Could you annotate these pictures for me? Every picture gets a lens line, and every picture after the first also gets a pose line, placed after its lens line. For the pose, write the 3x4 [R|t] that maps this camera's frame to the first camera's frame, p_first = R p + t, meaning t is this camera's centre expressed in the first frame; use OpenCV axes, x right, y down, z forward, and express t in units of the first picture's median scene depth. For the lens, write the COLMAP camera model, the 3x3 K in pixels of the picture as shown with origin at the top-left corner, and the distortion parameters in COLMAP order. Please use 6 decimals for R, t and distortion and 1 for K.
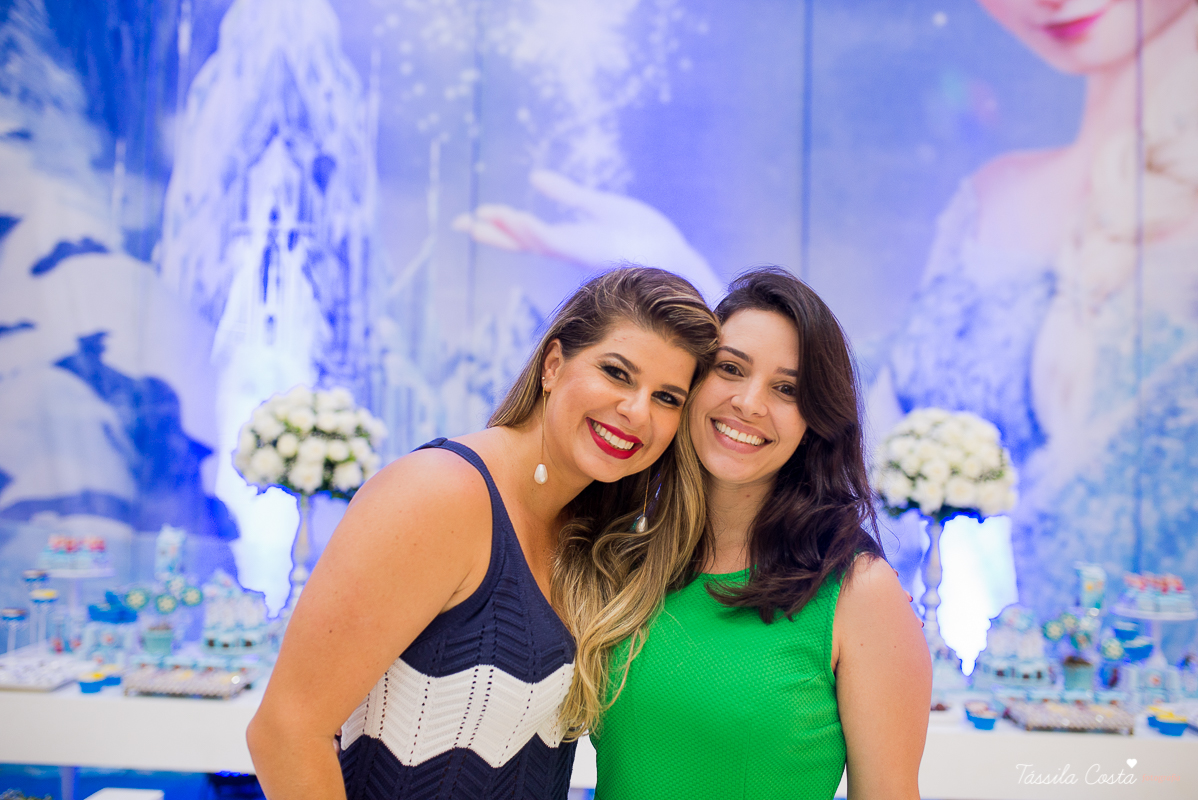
lens RADIAL K [[1197.9, 0, 590.2], [0, 1197.9, 400.0], [0, 0, 1]] dist [-0.018804, 0.010796]
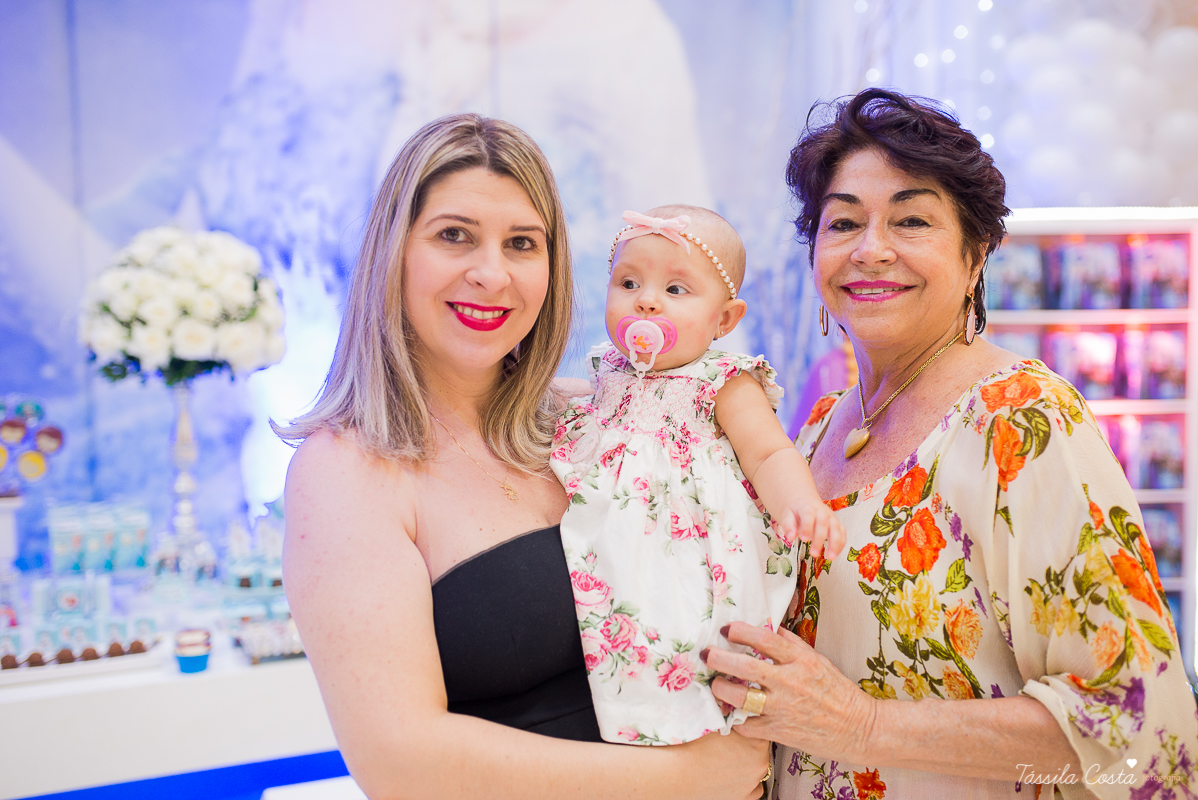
lens RADIAL K [[1197.9, 0, 590.2], [0, 1197.9, 400.0], [0, 0, 1]] dist [-0.018804, 0.010796]
pose [[0.913491, -0.074698, 0.399944, 0.160607], [0.028771, 0.992401, 0.119636, 0.022737], [-0.405841, -0.097780, 0.908698, 0.163626]]
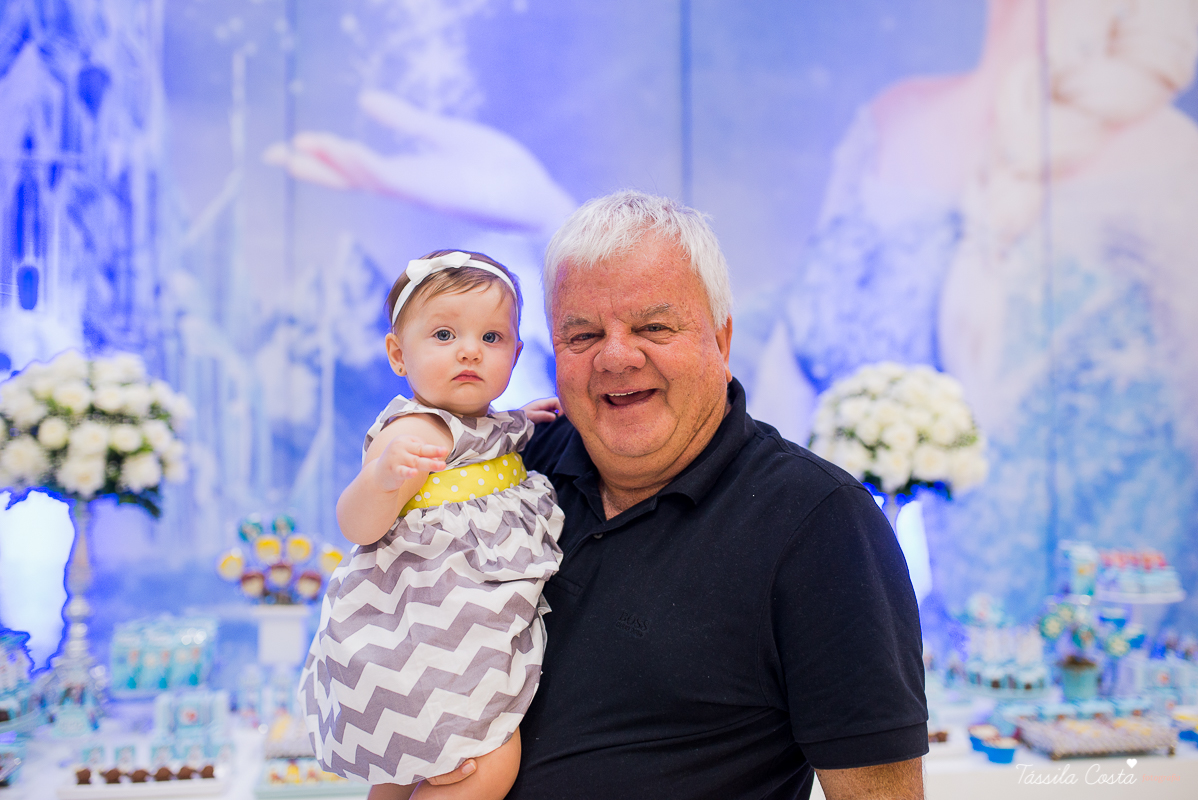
lens RADIAL K [[1208.1, 0, 604.0], [0, 1208.1, 396.5], [0, 0, 1]] dist [-0.012198, 0.013394]
pose [[0.984263, -0.028096, 0.174462, -0.035651], [0.025386, 0.999520, 0.017747, 0.007776], [-0.174877, -0.013039, 0.984504, 0.154560]]
